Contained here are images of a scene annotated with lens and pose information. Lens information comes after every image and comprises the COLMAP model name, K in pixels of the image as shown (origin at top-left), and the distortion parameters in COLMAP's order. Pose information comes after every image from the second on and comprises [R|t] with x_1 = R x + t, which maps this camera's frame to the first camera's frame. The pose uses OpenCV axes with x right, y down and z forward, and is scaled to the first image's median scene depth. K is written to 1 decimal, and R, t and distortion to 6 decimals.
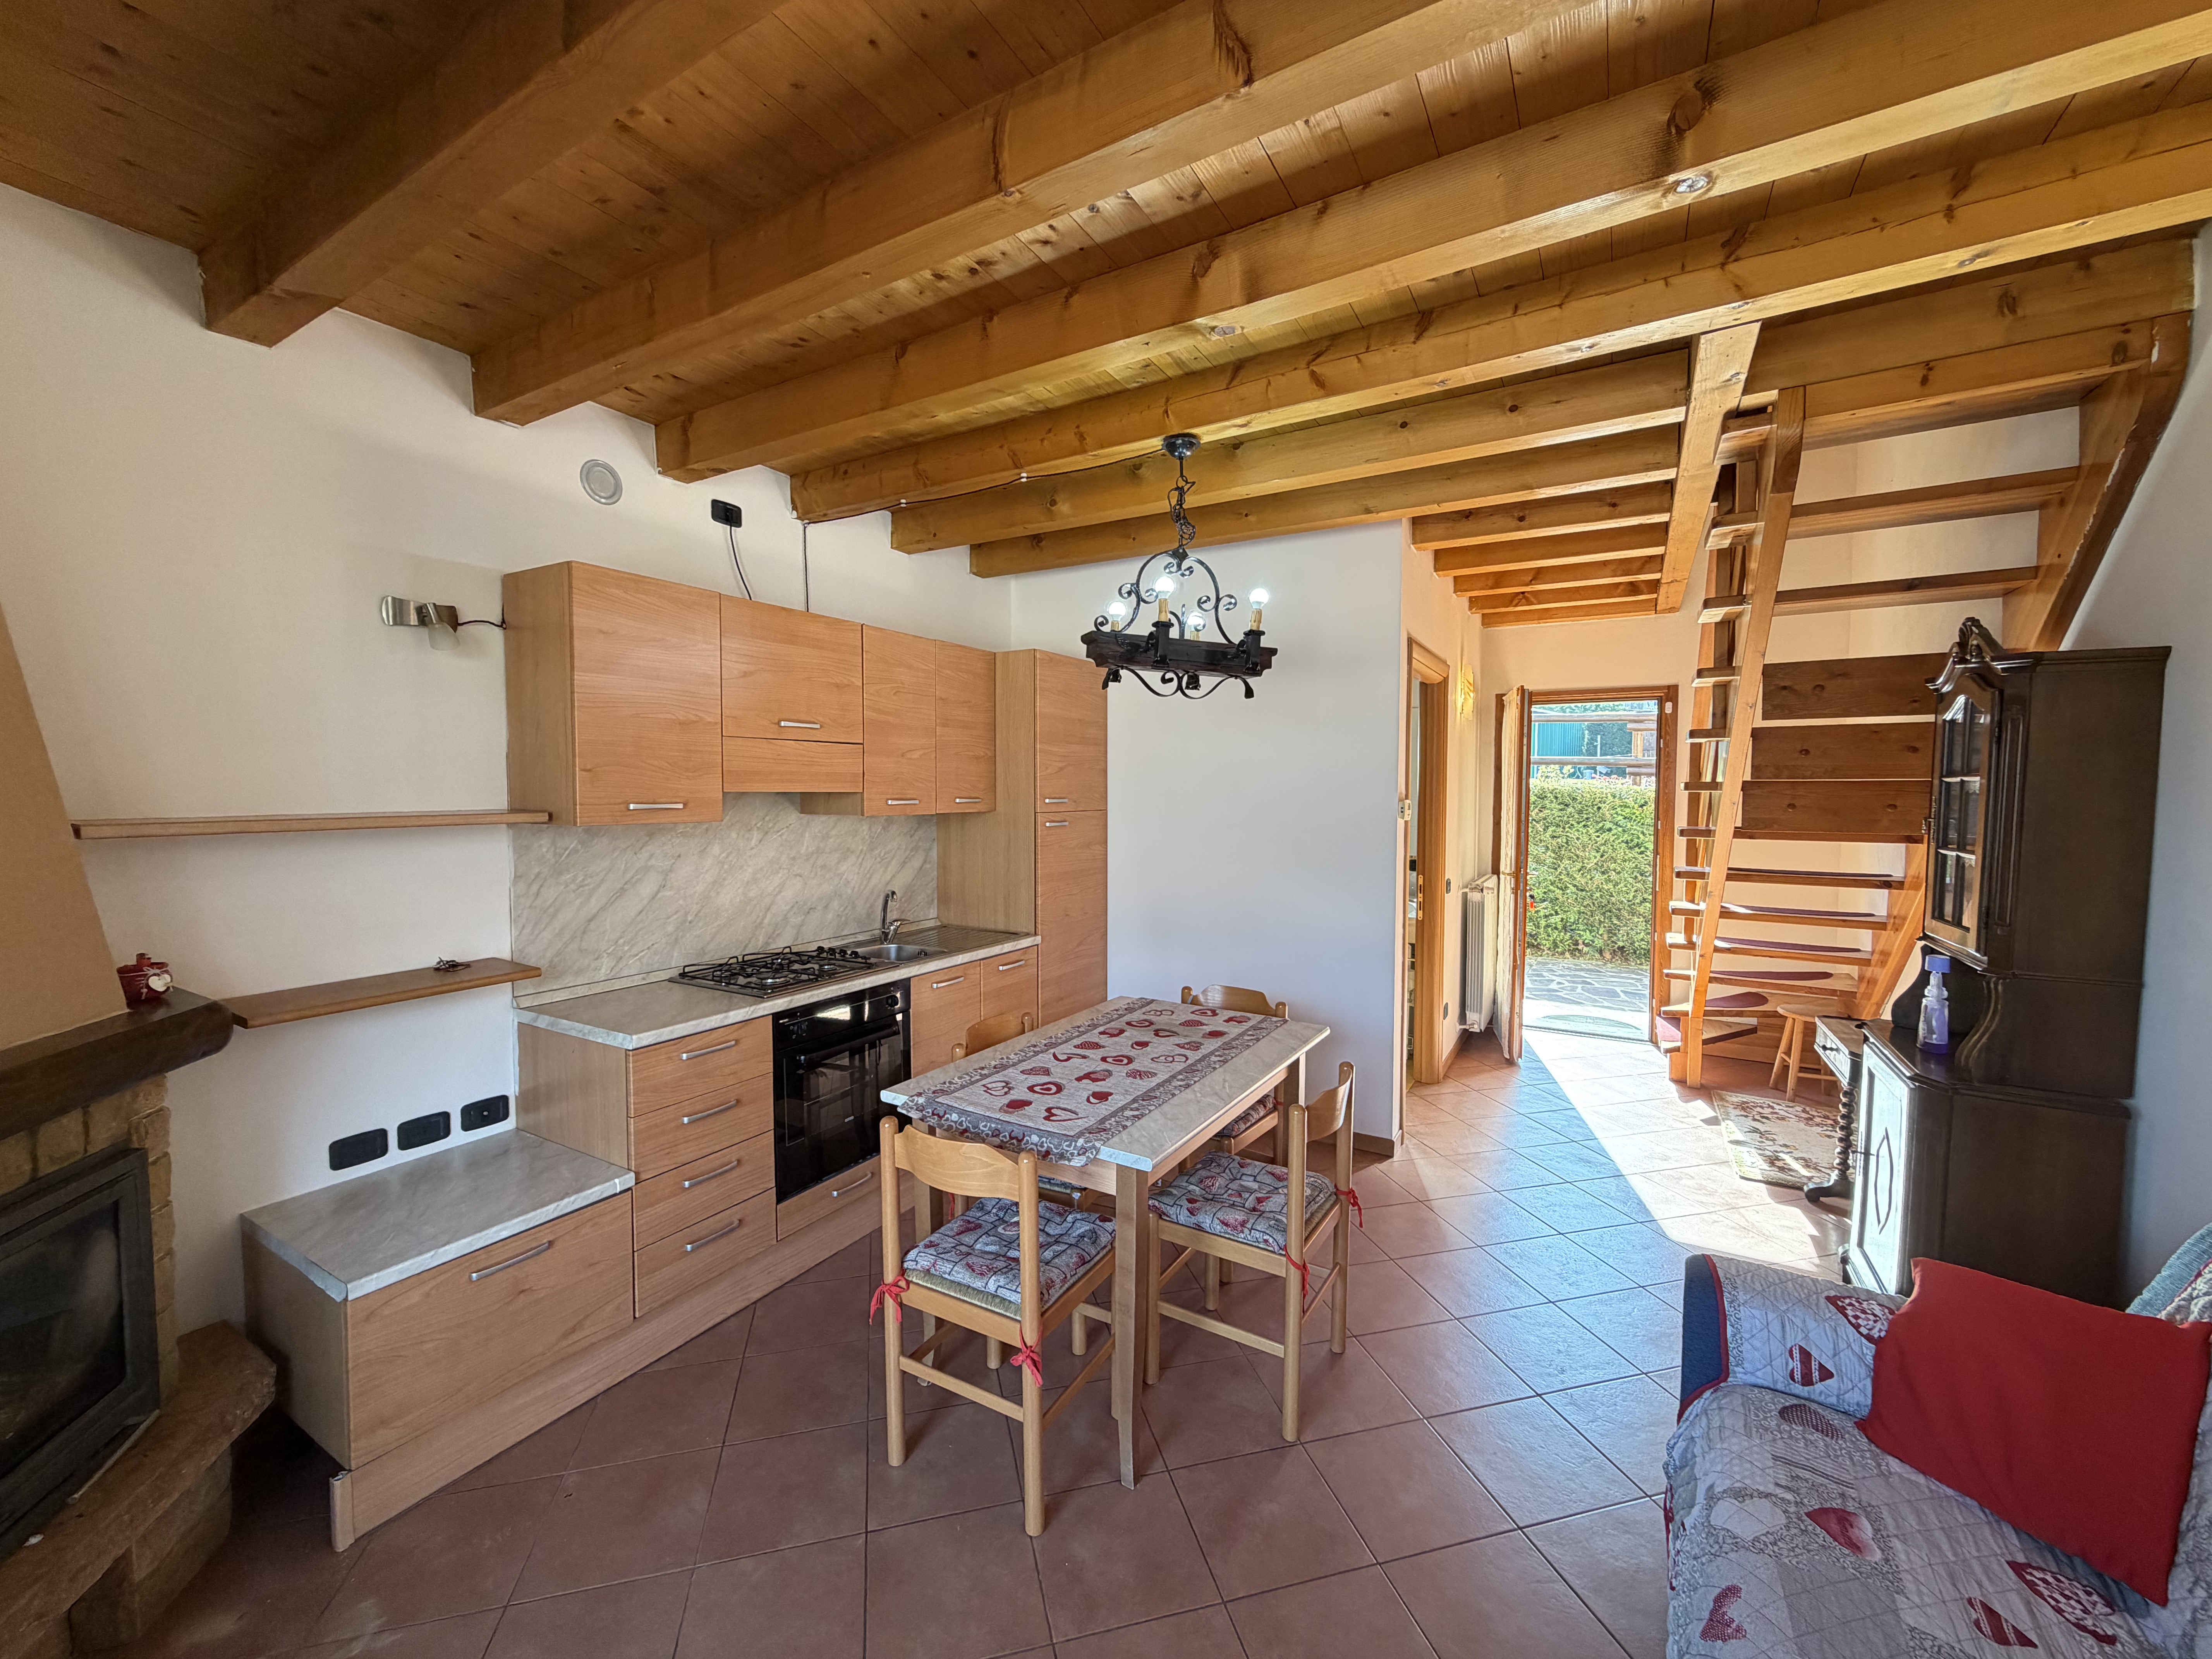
lens RADIAL K [[878.6, 0, 1099.0], [0, 878.6, 835.4], [0, 0, 1]] dist [0.001998, 0.000715]
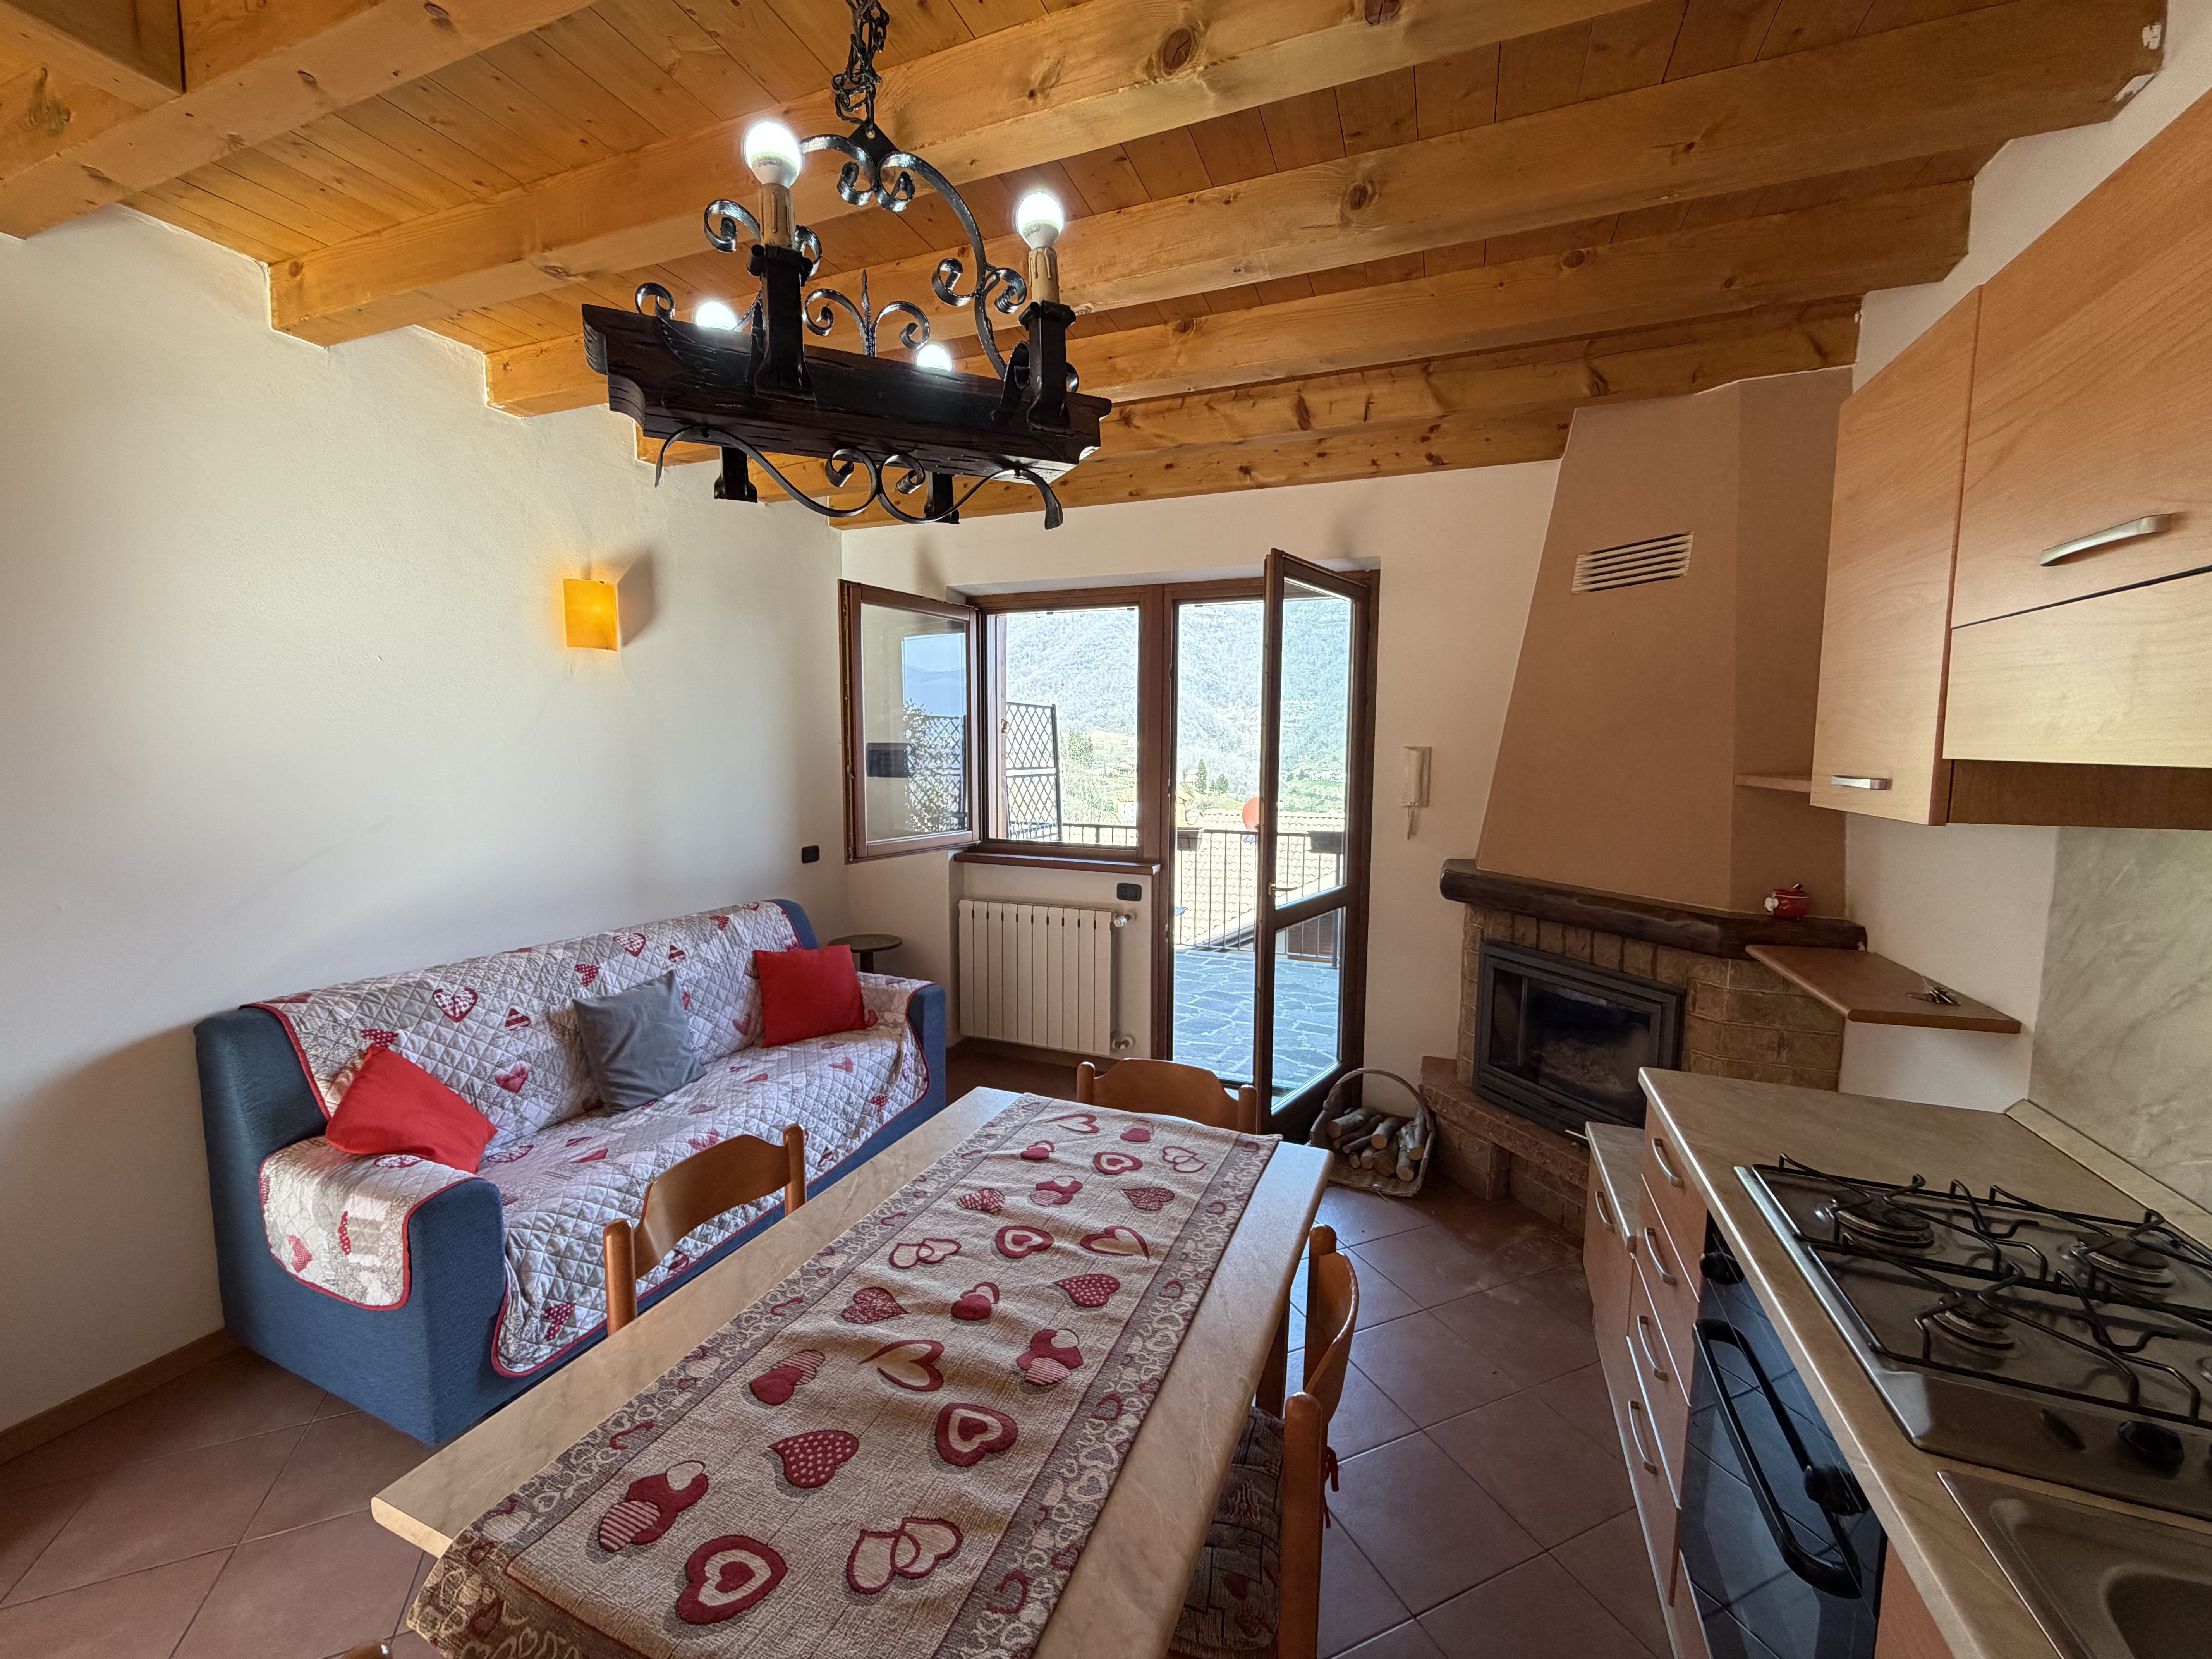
lens RADIAL K [[878.6, 0, 1099.0], [0, 878.6, 835.4], [0, 0, 1]] dist [0.001998, 0.000715]
pose [[-0.986964, 0.009443, -0.160664, 0.052193], [-0.016099, 0.987478, 0.156936, -0.070587], [0.160134, 0.157477, -0.974453, 1.300540]]
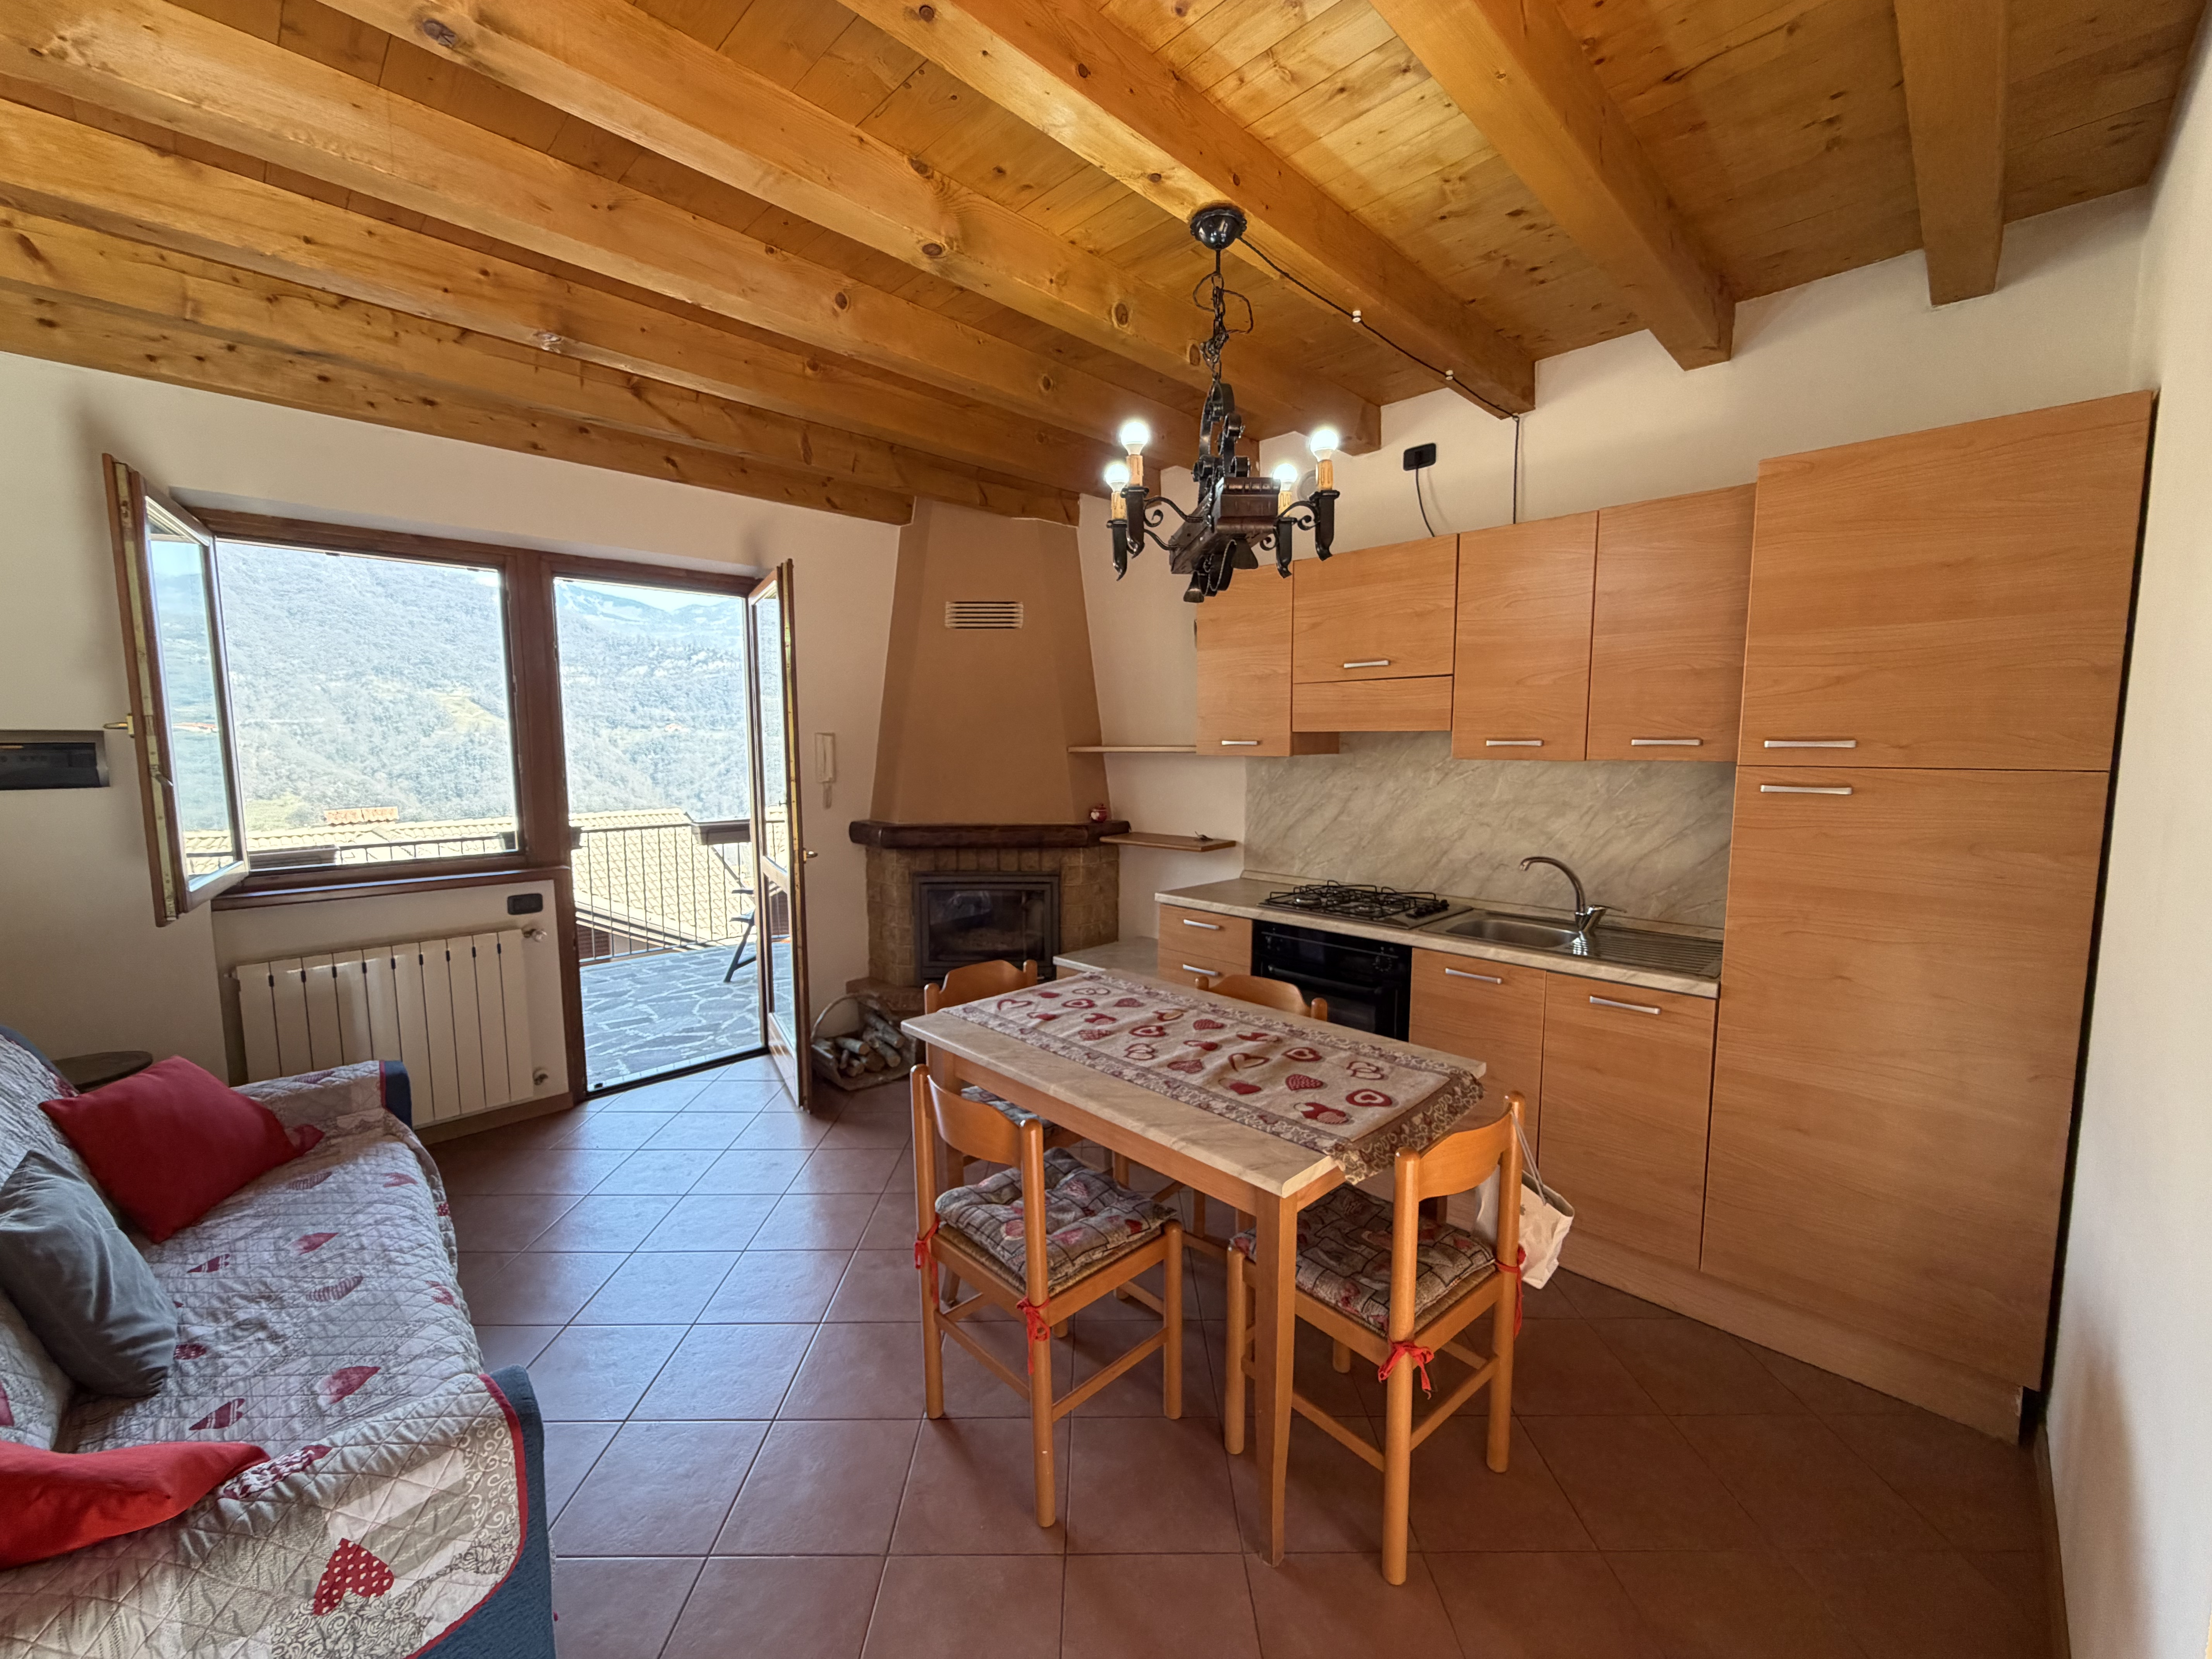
lens RADIAL K [[878.6, 0, 1099.0], [0, 878.6, 835.4], [0, 0, 1]] dist [0.001998, 0.000715]
pose [[-0.244818, 0.103990, -0.963976, 0.750481], [-0.049723, 0.991577, 0.119595, -0.037816], [0.968293, 0.077211, -0.237585, 0.992010]]
